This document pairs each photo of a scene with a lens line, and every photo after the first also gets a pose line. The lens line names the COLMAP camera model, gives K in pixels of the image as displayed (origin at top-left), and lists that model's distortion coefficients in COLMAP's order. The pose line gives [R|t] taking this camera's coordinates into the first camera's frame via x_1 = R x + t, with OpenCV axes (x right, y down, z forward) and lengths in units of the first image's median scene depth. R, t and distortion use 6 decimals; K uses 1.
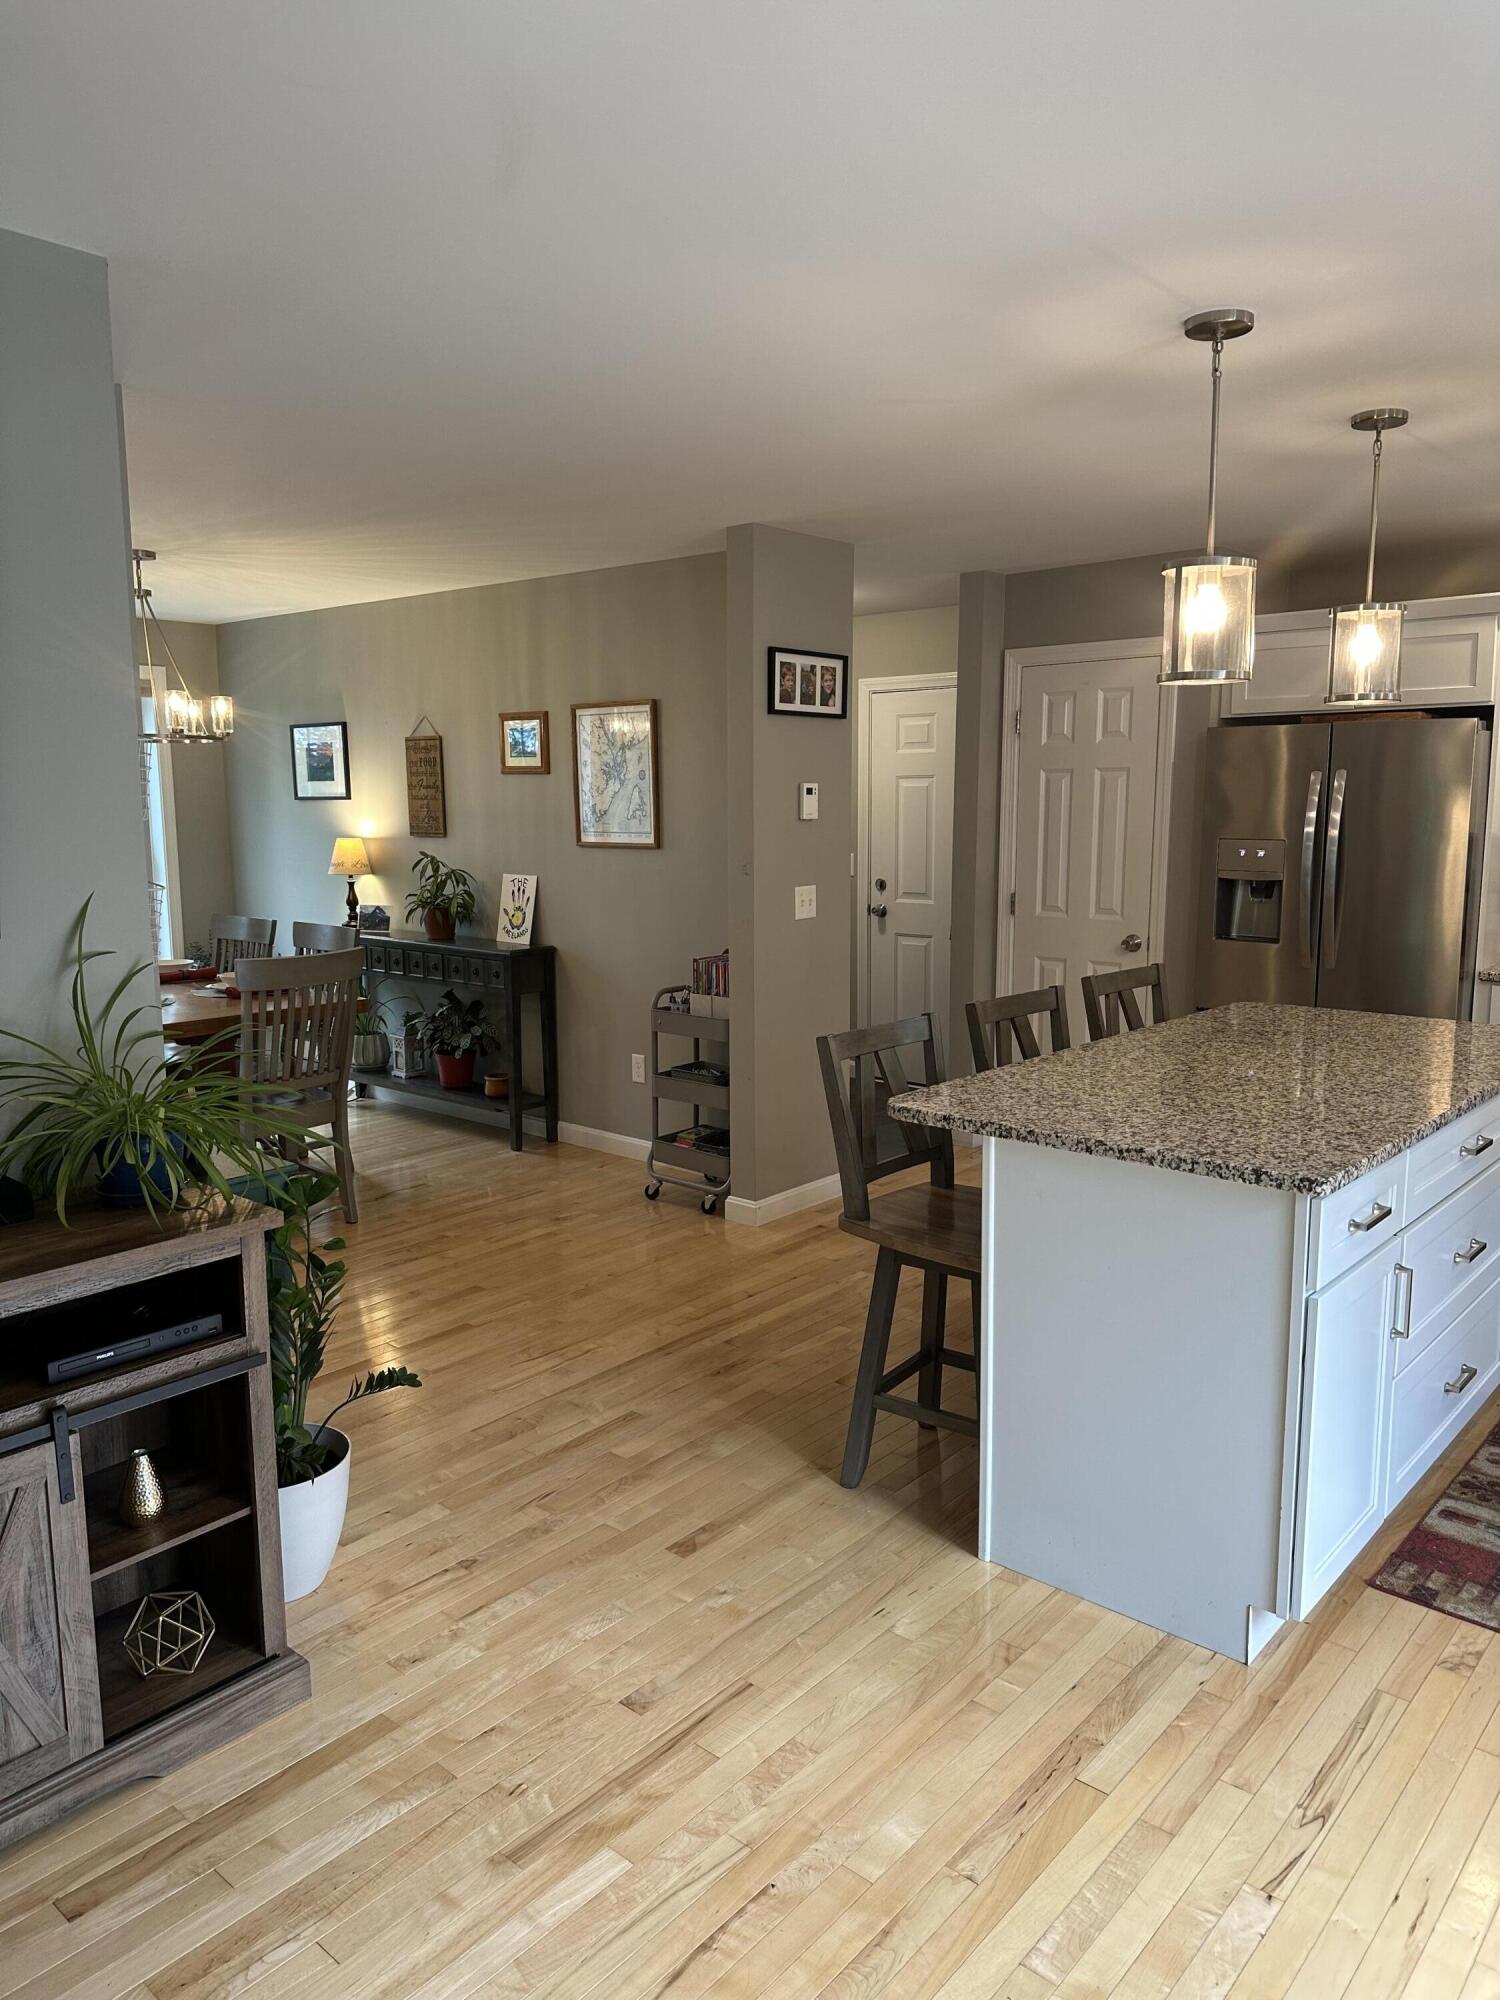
lens RADIAL K [[1364.2, 0, 778.2], [0, 1364.2, 1002.7], [0, 0, 1]] dist [0.026792, -0.006028]
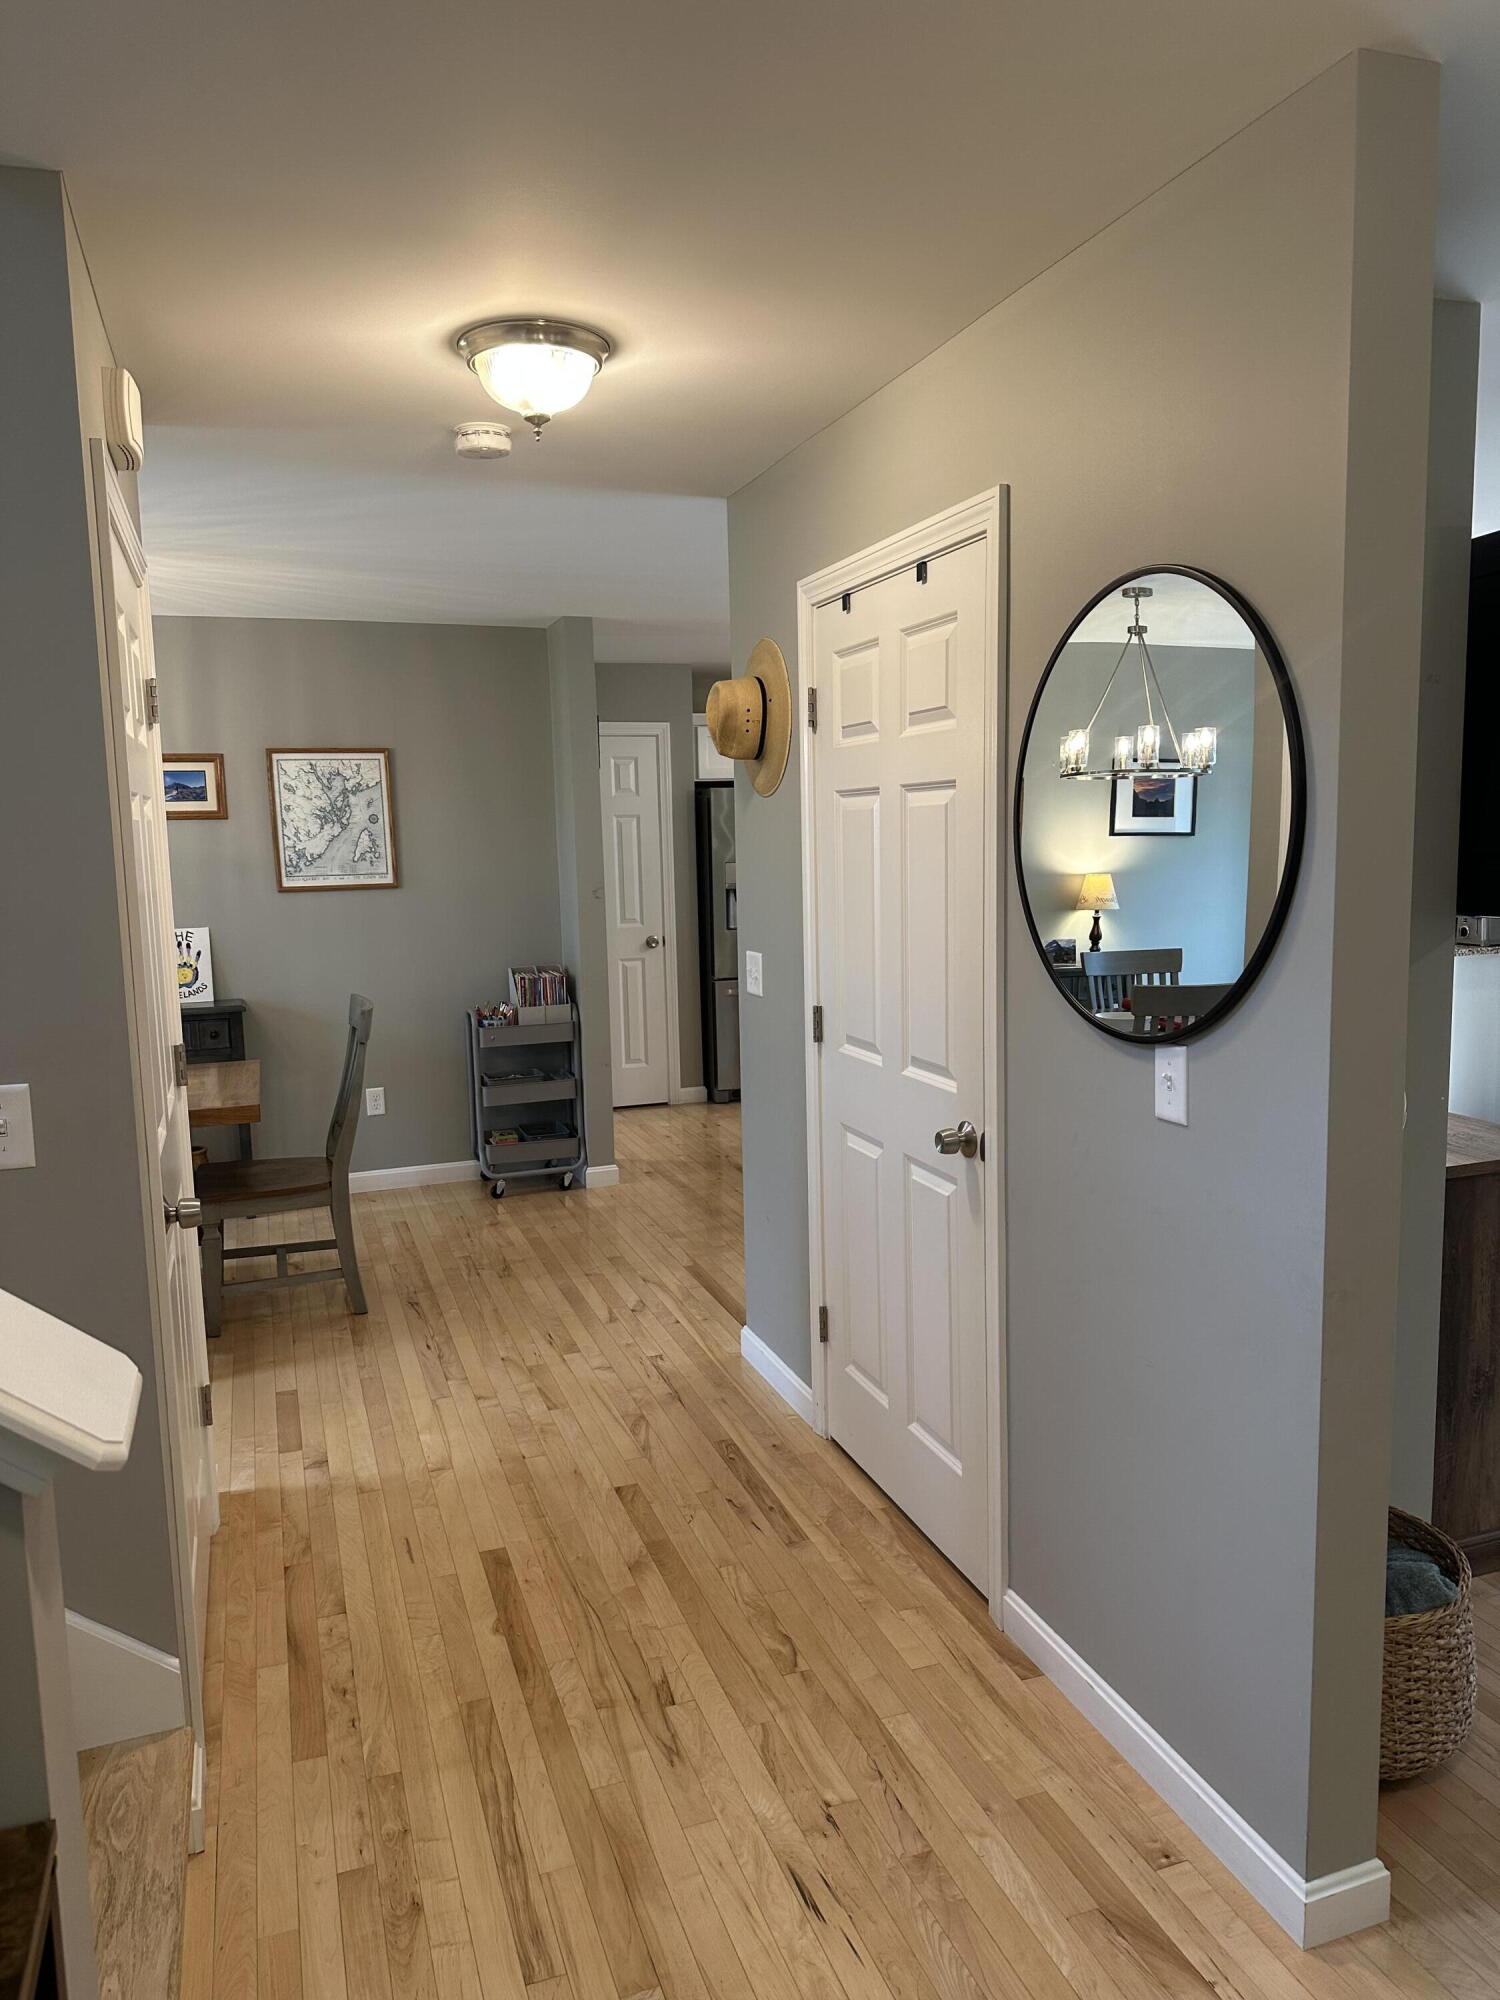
lens RADIAL K [[1430.4, 0, 746.8], [0, 1430.4, 1029.2], [0, 0, 1]] dist [-0.005307, -0.003641]
pose [[0.498761, -0.131473, 0.856710, -1.662022], [0.152282, 0.986345, 0.062712, -0.058066], [-0.853257, 0.099184, 0.511972, 0.373402]]
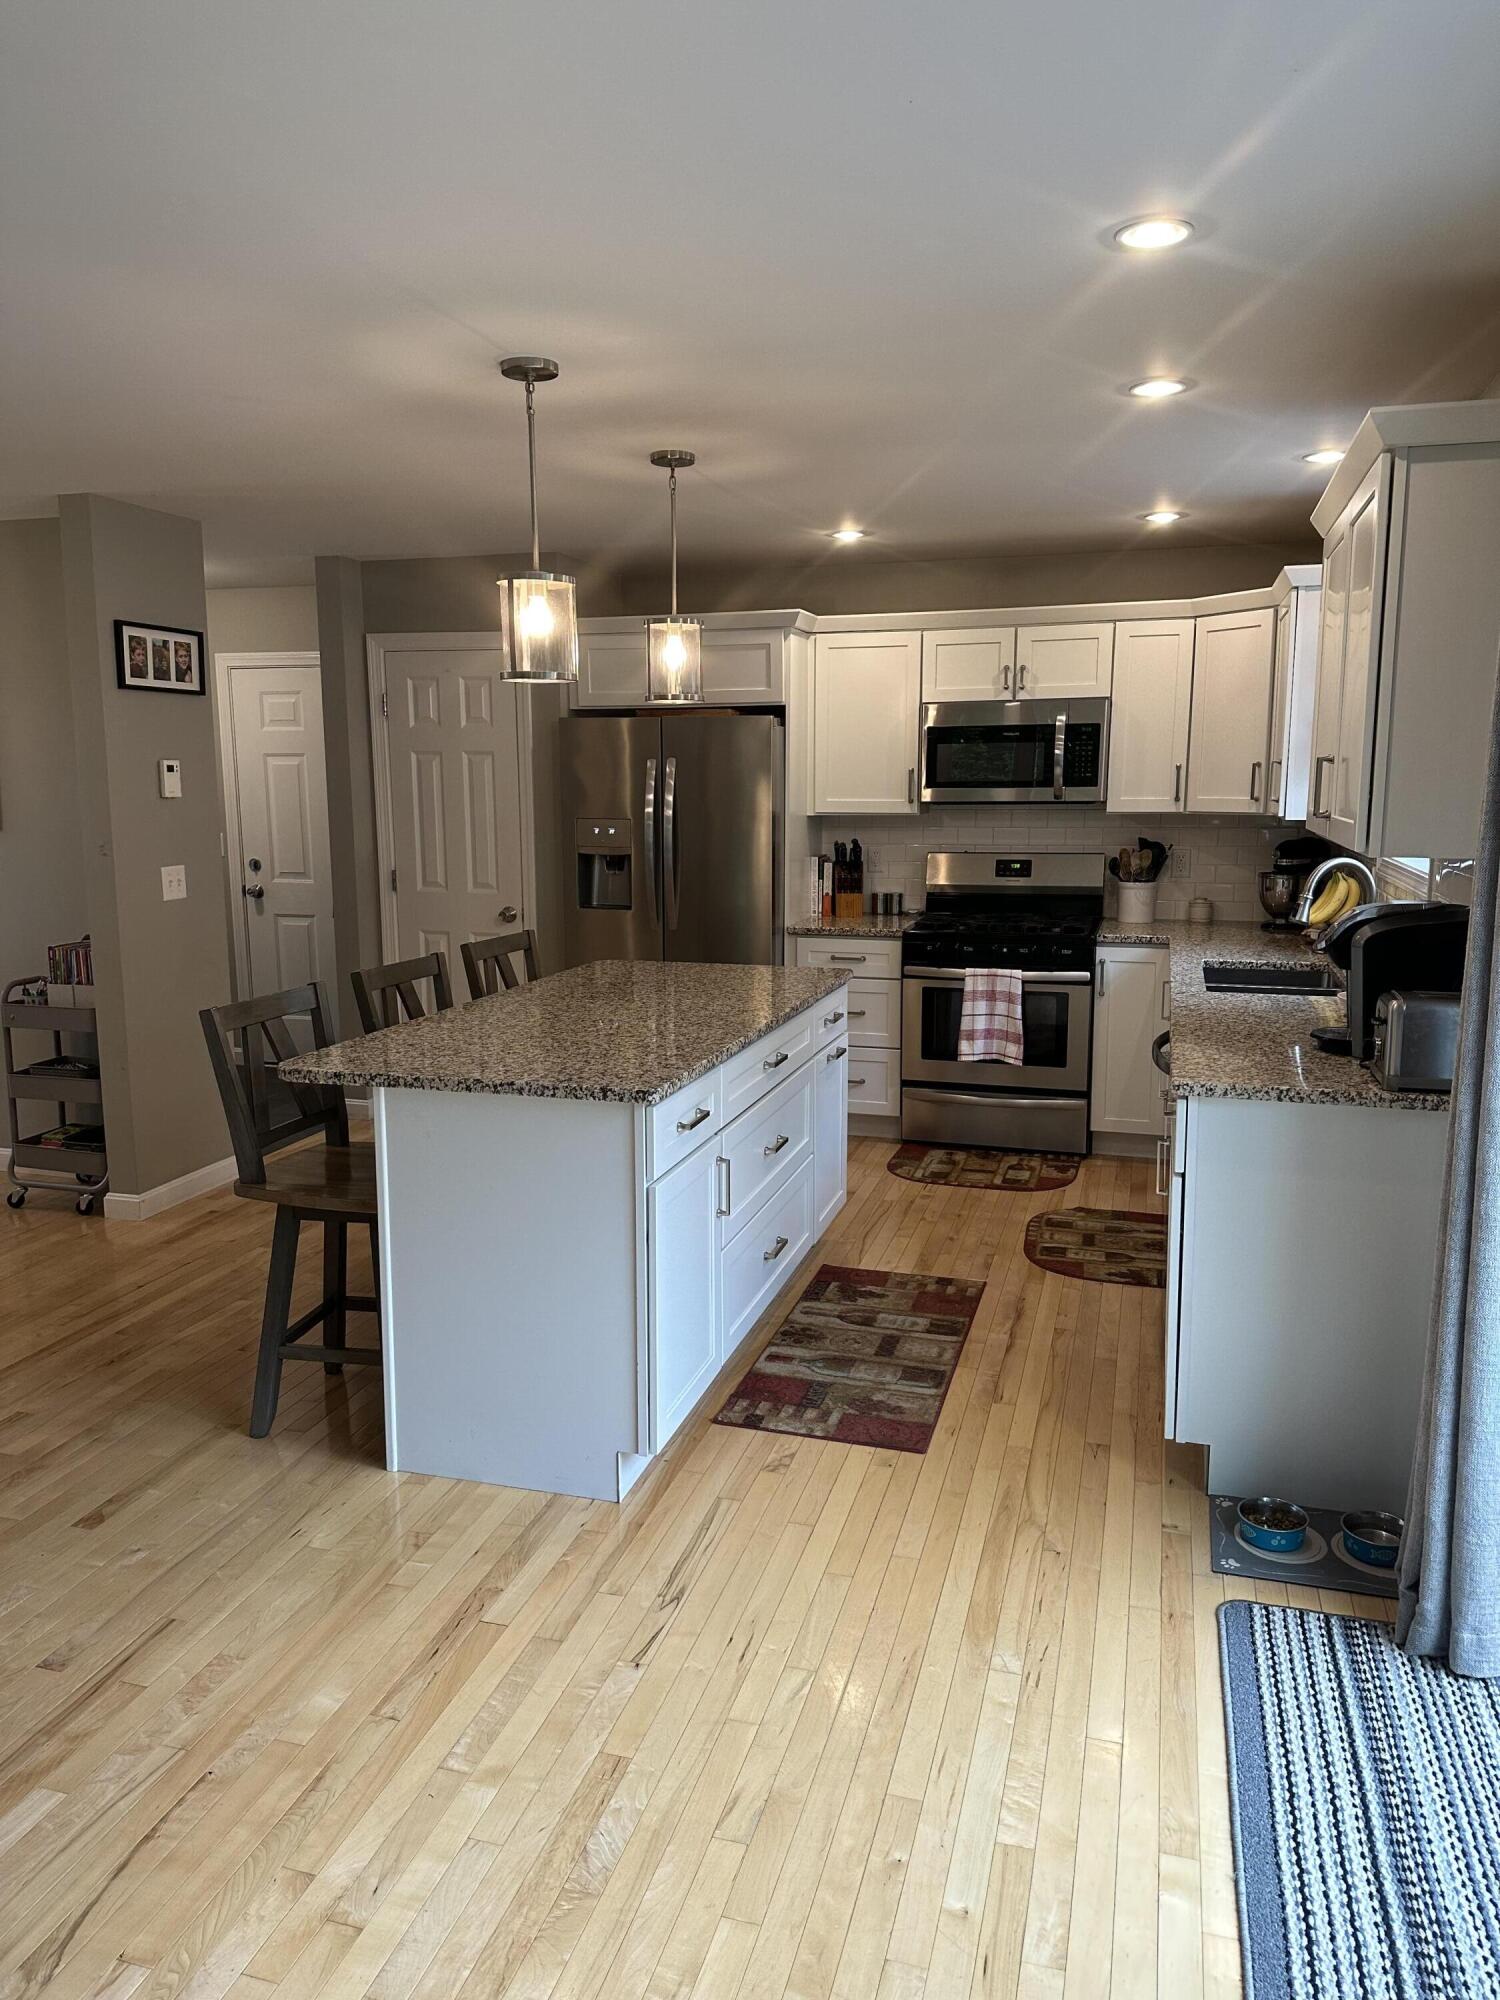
lens RADIAL K [[1398.7, 0, 743.3], [0, 1398.7, 995.6], [0, 0, 1]] dist [0.067507, -0.089325]
pose [[0.917623, -0.061062, 0.392733, -0.012727], [0.058470, 0.998116, 0.018571, 0.018568], [-0.393127, 0.005922, 0.919465, -0.138329]]
